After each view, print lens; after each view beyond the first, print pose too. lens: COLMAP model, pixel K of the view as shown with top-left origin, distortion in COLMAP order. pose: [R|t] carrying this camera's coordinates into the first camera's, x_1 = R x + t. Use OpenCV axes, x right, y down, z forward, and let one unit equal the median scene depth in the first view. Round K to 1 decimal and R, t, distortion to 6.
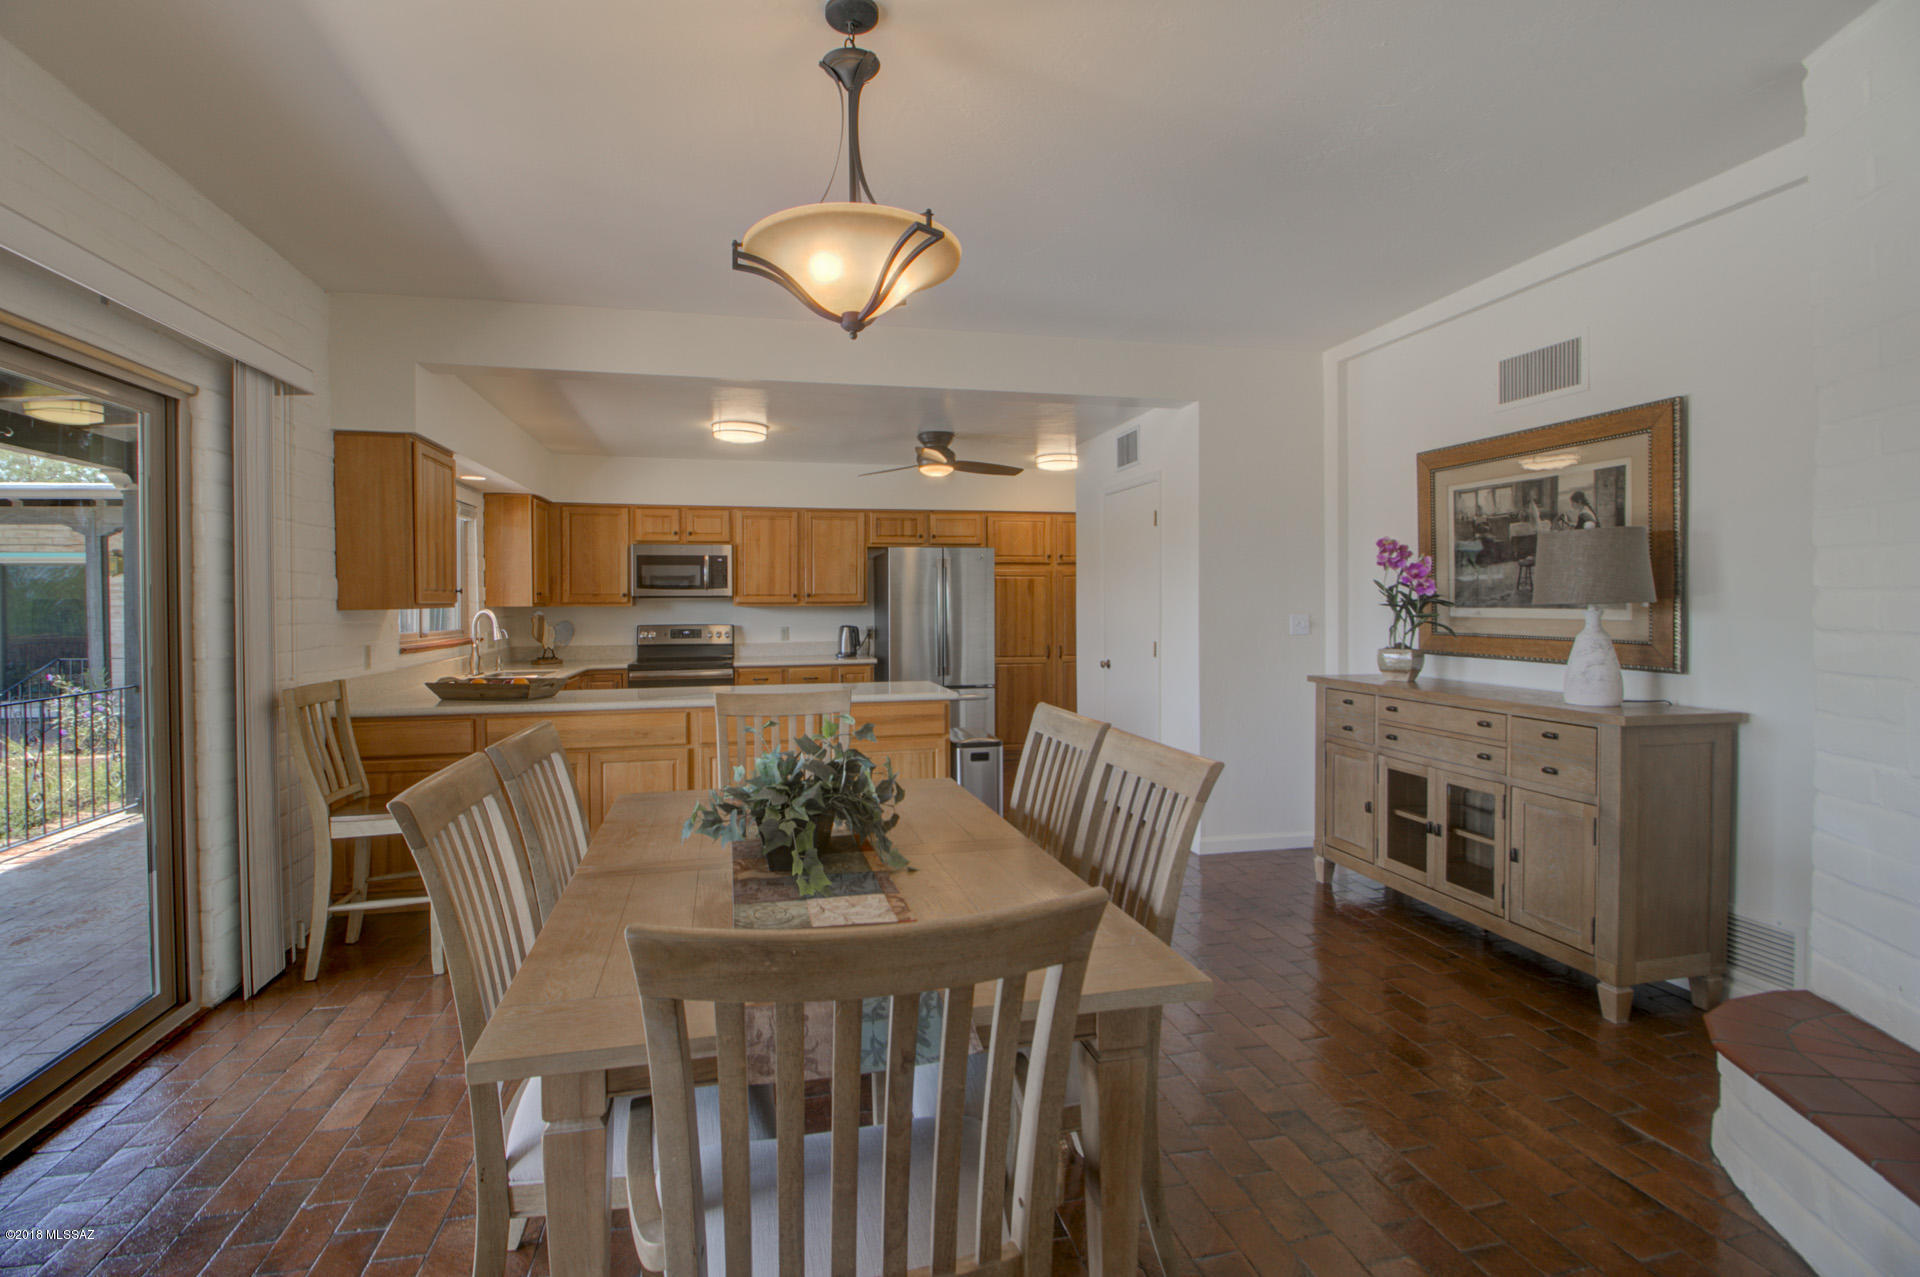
lens RADIAL K [[882.1, 0, 945.3], [0, 882.1, 611.5], [0, 0, 1]] dist [-0.001743, -0.010438]
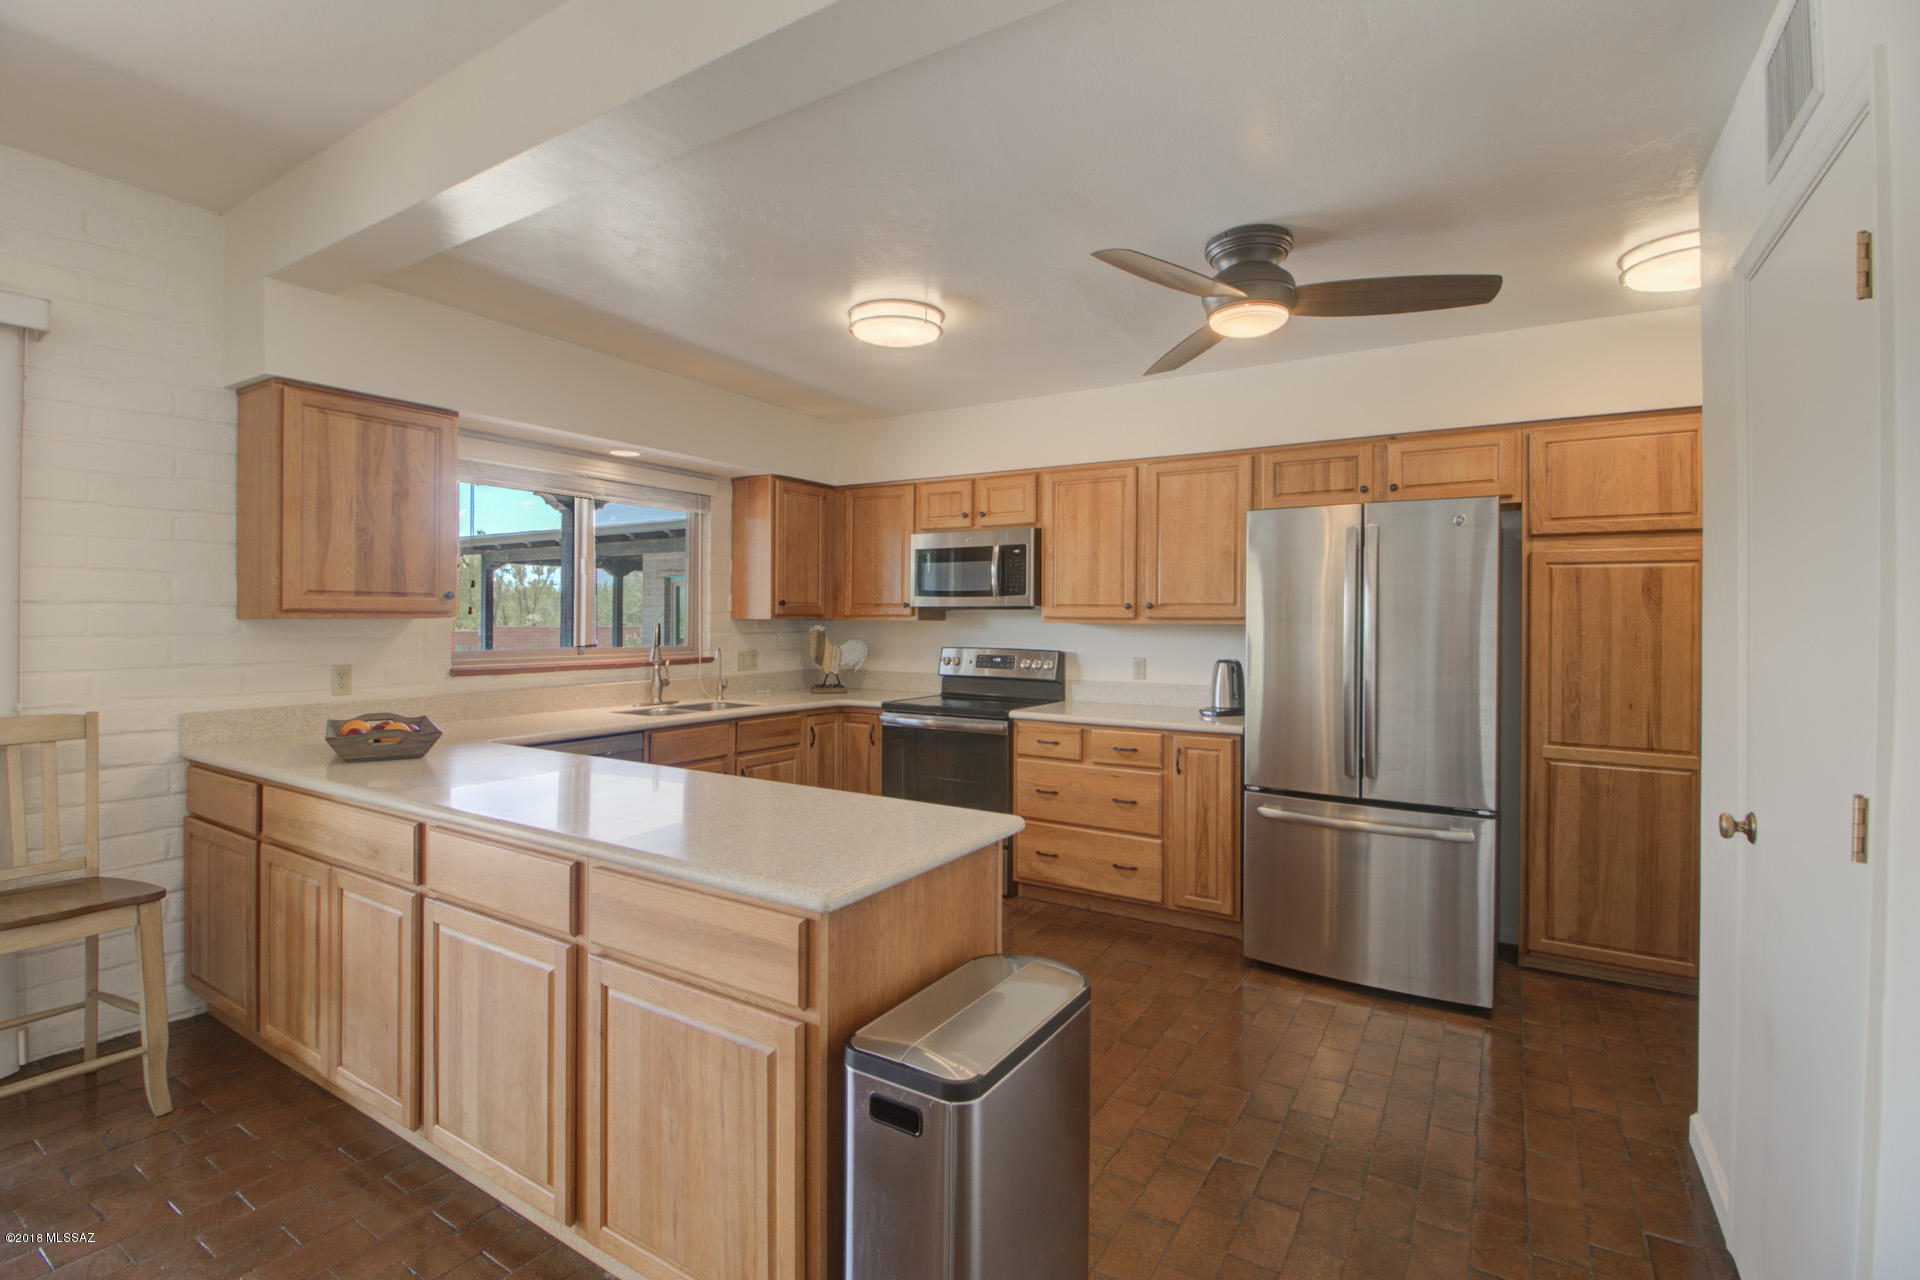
lens RADIAL K [[882.1, 0, 945.3], [0, 882.1, 613.0], [0, 0, 1]] dist [-0.001743, -0.010438]
pose [[0.703742, 0.006115, -0.710430, 0.173627], [-0.018714, 0.999776, -0.009933, -0.005605], [0.710210, 0.020285, 0.703698, 0.513464]]
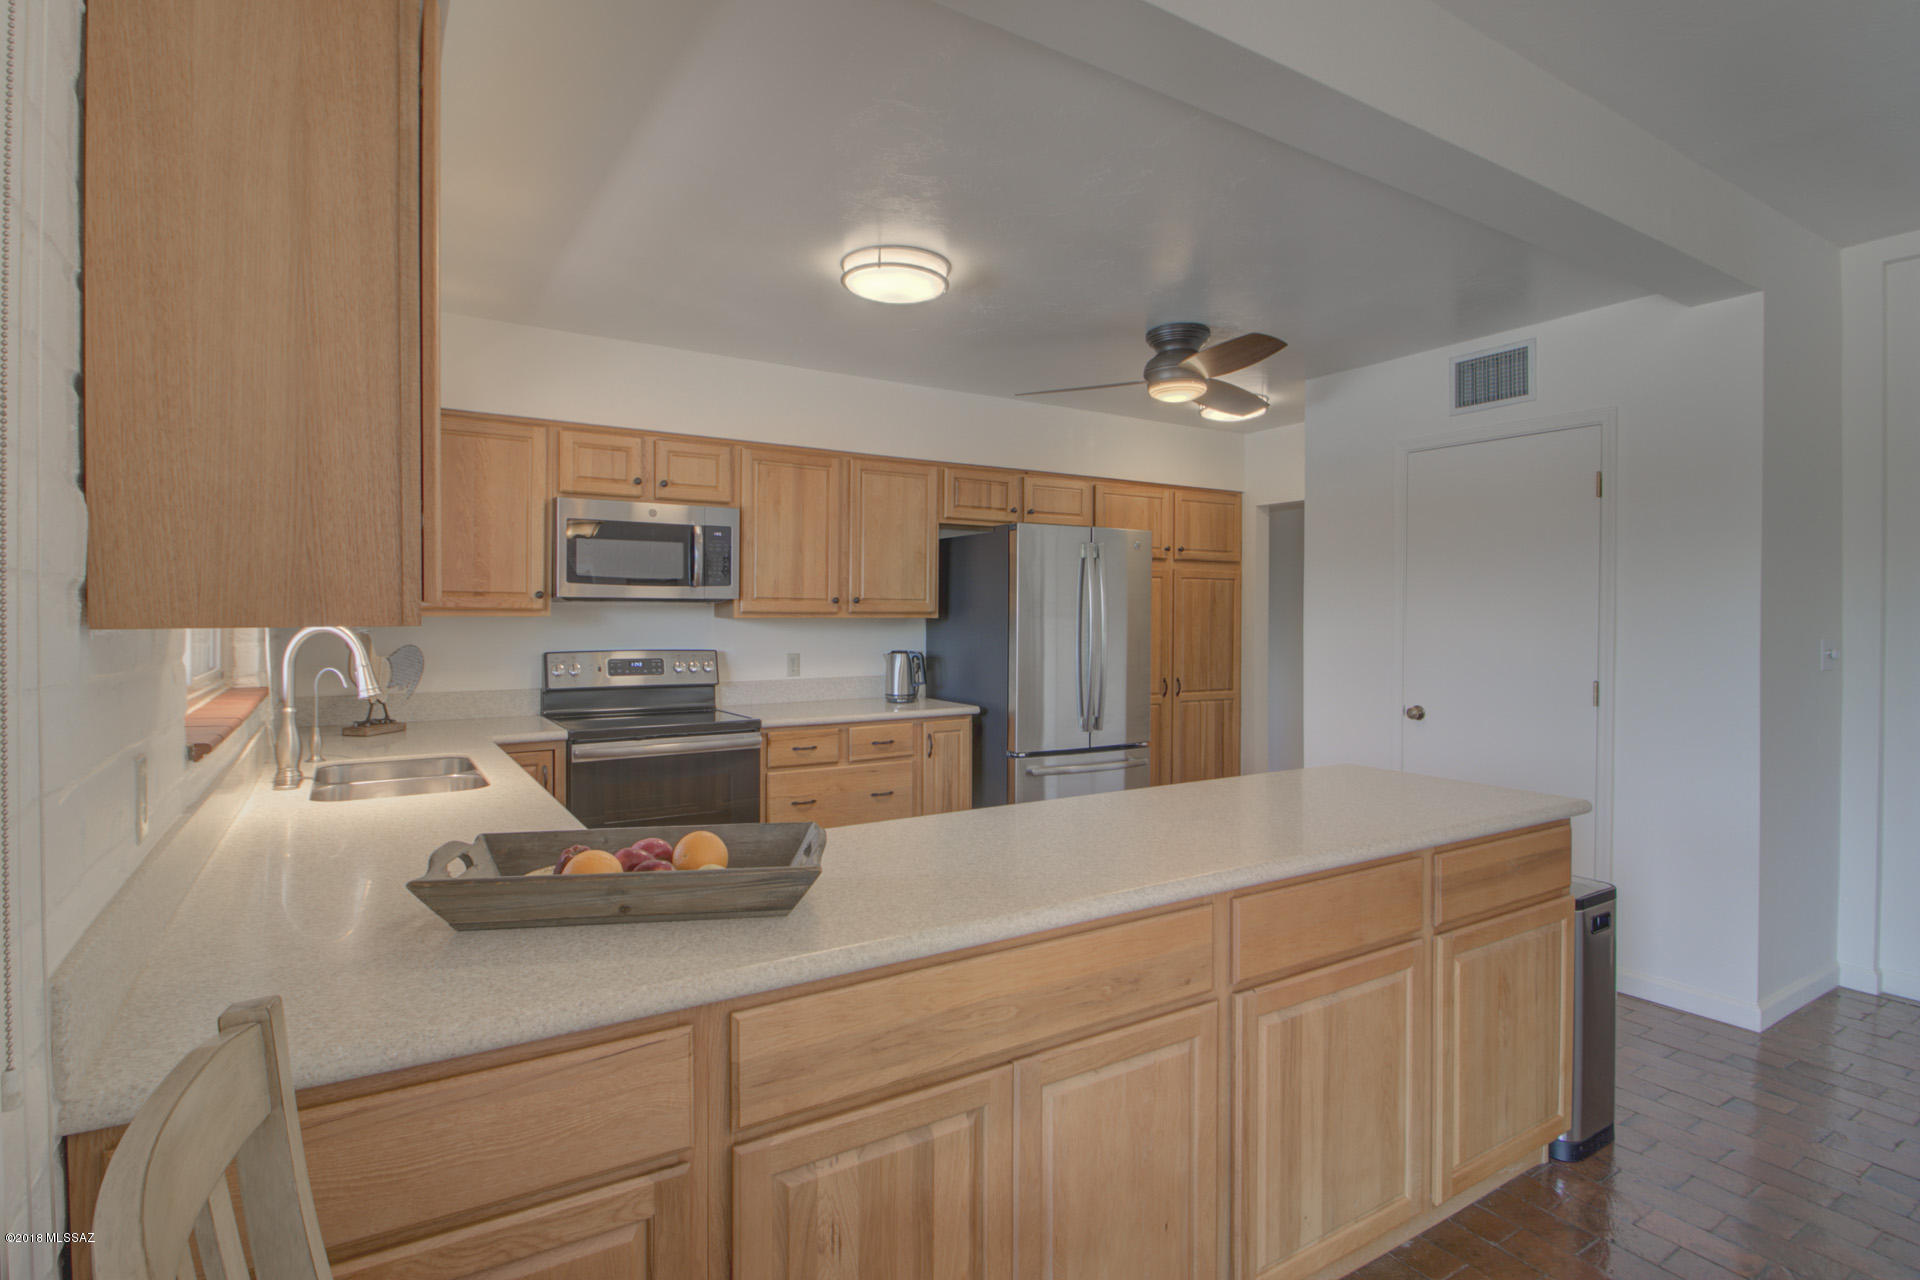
lens RADIAL K [[954.6, 0, 940.8], [0, 954.6, 618.3], [0, 0, 1]] dist [0.003880, -0.012687]
pose [[0.947569, 0.008291, 0.319445, -0.319306], [-0.006006, 0.999949, -0.008138, -0.001625], [-0.319496, 0.005793, 0.947570, 0.394217]]
